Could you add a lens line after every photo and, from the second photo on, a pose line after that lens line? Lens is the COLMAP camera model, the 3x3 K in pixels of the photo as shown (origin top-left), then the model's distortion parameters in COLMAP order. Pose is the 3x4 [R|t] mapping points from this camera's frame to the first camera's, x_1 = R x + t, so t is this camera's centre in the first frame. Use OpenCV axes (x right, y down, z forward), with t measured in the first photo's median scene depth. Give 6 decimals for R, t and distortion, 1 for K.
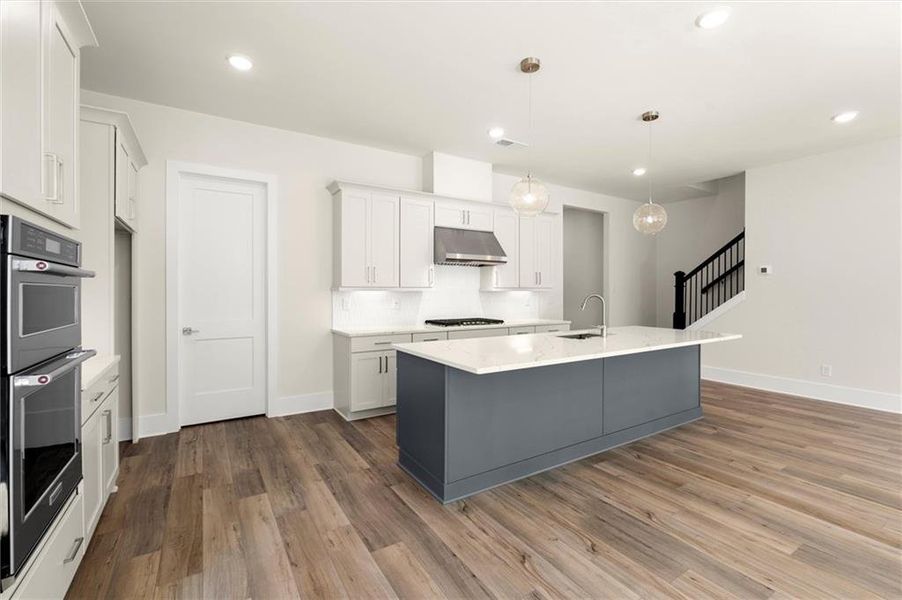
lens RADIAL K [[385.9, 0, 446.0], [0, 385.9, 299.8], [0, 0, 1]] dist [-0.008016, 0.000570]
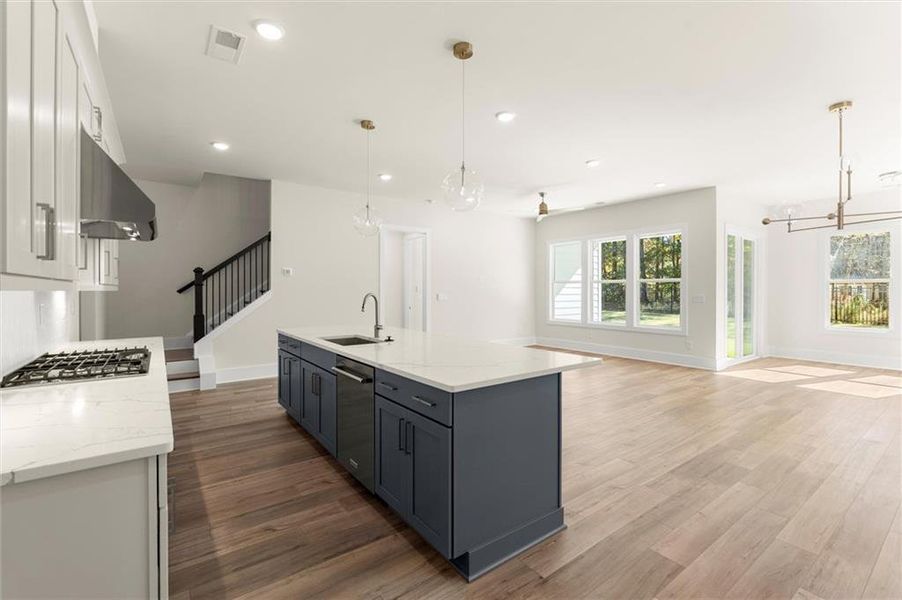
lens RADIAL K [[404.3, 0, 449.0], [0, 404.3, 296.2], [0, 0, 1]] dist [0.001332, 0.000704]
pose [[-0.076549, -0.017066, 0.996920, -0.606626], [0.026764, 0.999458, 0.019164, -0.021025], [-0.996707, 0.028149, -0.076051, 0.878690]]
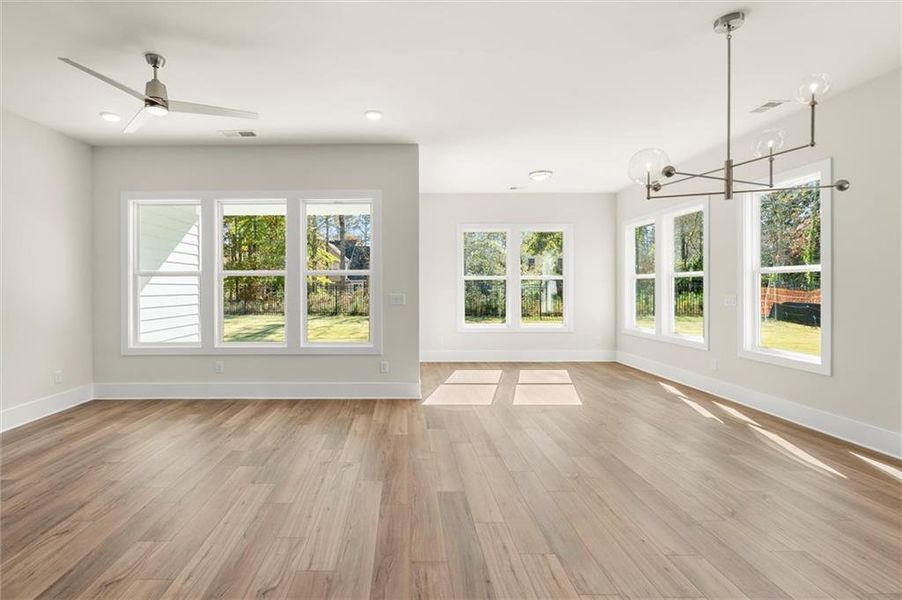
lens RADIAL K [[418.7, 0, 398.5], [0, 418.7, 290.7], [0, 0, 1]] dist [-0.003552, 0.000153]
pose [[-0.836997, -0.006928, 0.547163, 0.419250], [0.013308, 0.999366, 0.033011, -0.018753], [-0.547045, 0.034912, -0.836375, 0.720860]]
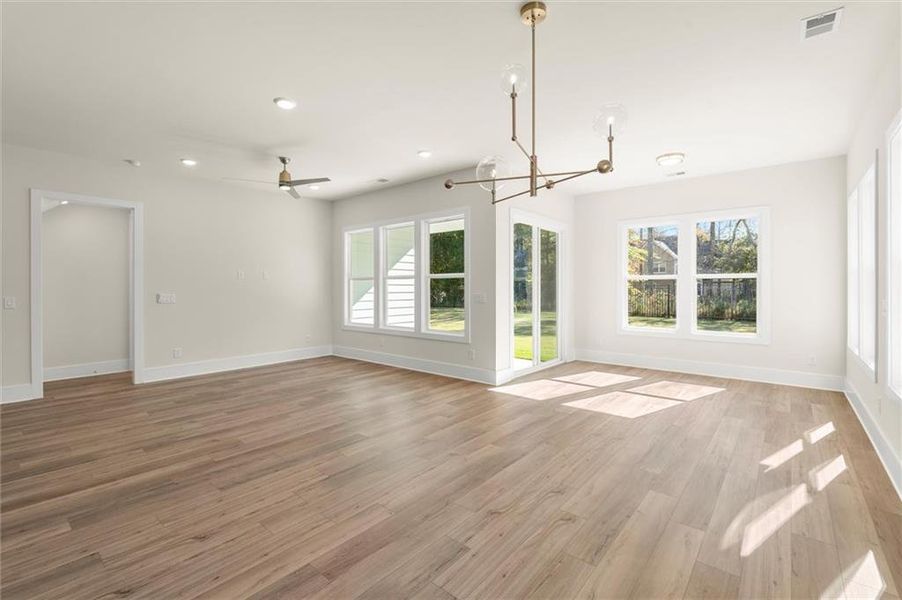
lens RADIAL K [[404.3, 0, 450.3], [0, 404.3, 291.4], [0, 0, 1]] dist [0.001332, 0.000704]
pose [[-0.298067, -0.010817, 0.954484, -0.271515], [0.028178, 0.999400, 0.020126, -0.001291], [-0.954129, 0.032894, -0.297583, 0.154434]]
